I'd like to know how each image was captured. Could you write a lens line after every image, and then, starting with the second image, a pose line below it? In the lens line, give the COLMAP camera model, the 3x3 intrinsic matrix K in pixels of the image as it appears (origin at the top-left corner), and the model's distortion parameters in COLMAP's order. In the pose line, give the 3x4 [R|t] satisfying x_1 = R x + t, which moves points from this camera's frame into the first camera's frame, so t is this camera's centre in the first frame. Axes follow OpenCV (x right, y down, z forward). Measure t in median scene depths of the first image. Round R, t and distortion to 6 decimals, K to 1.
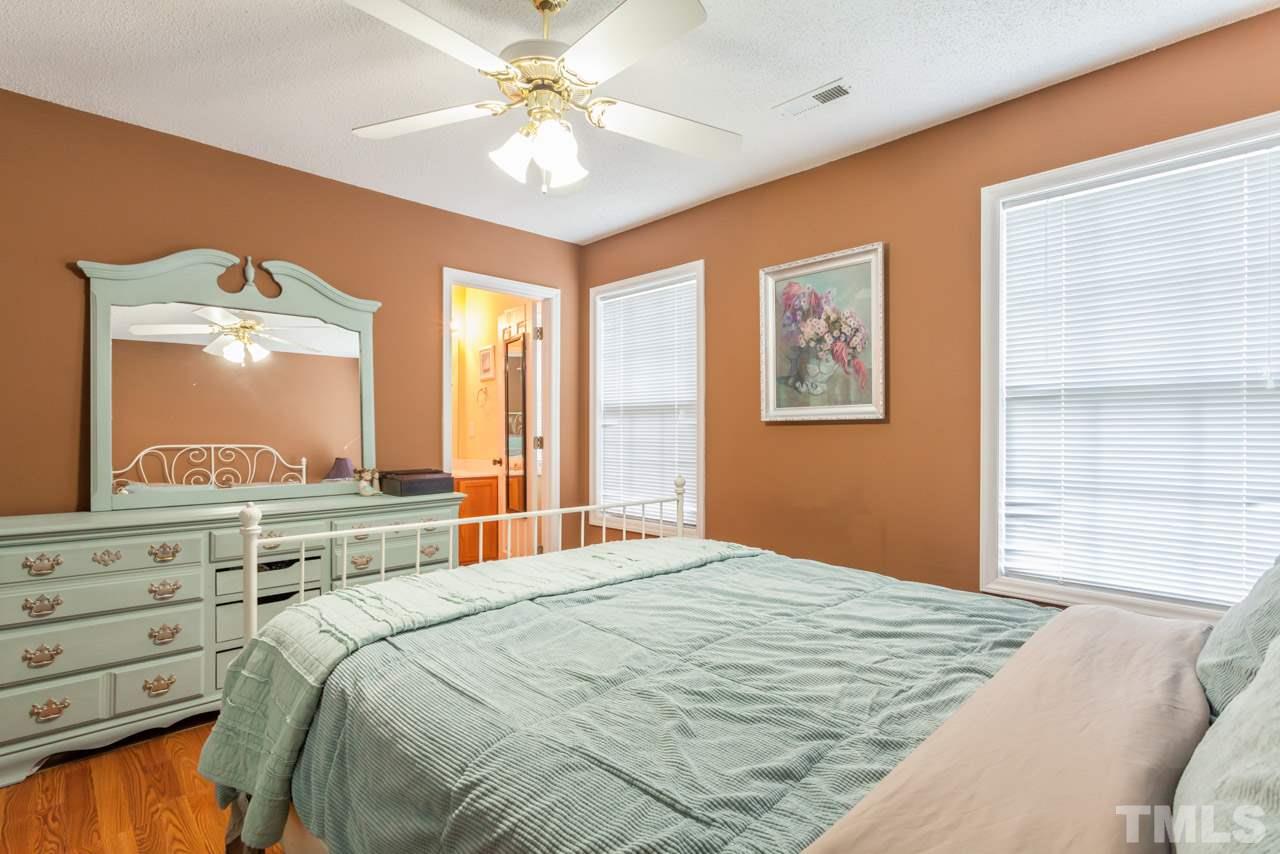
lens RADIAL K [[629.1, 0, 636.0], [0, 629.1, 430.7], [0, 0, 1]] dist [0.001079, -0.000134]
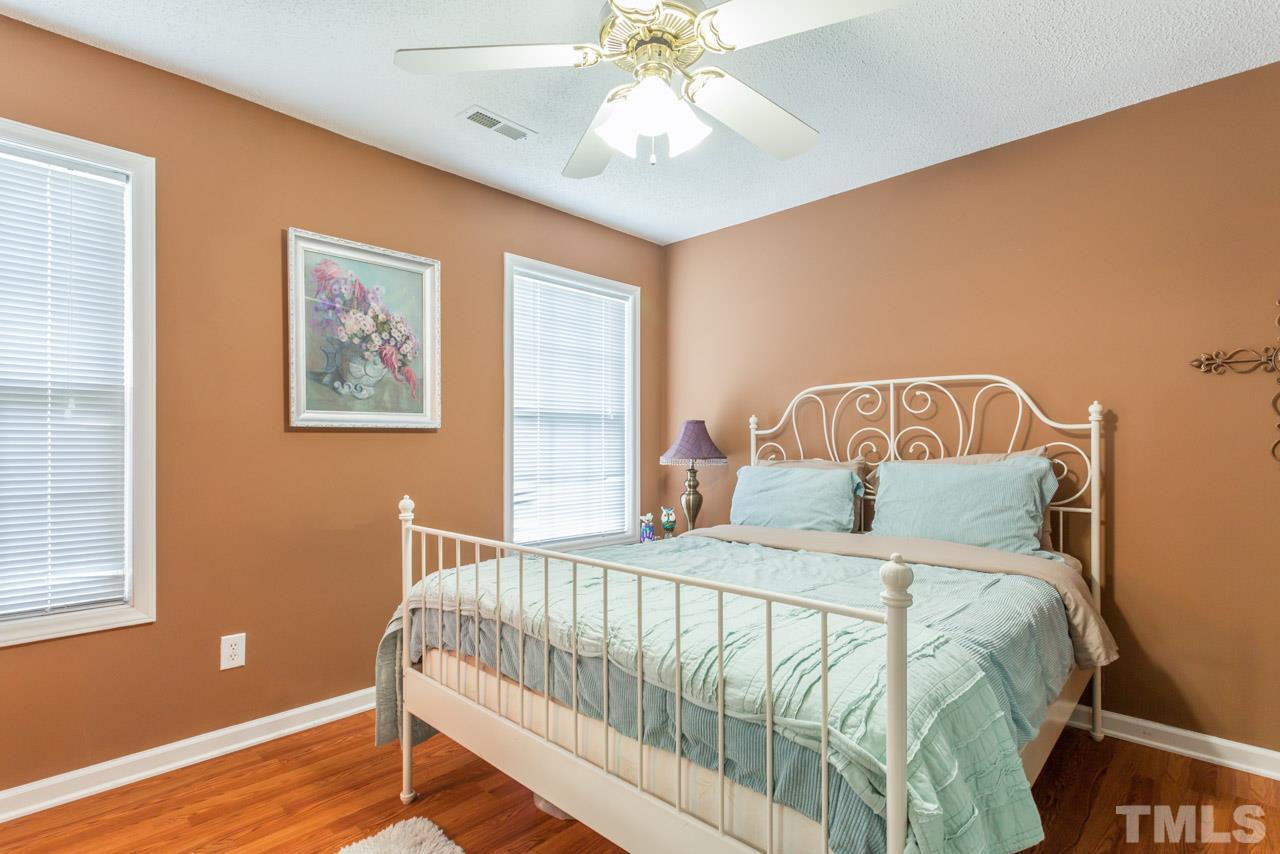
lens RADIAL K [[629.1, 0, 636.0], [0, 629.1, 434.6], [0, 0, 1]] dist [0.001079, -0.000134]
pose [[-0.053807, 0.007299, 0.998525, -0.630167], [-0.007108, 0.999945, -0.007693, -0.002707], [-0.998526, -0.007511, -0.053752, 0.669844]]
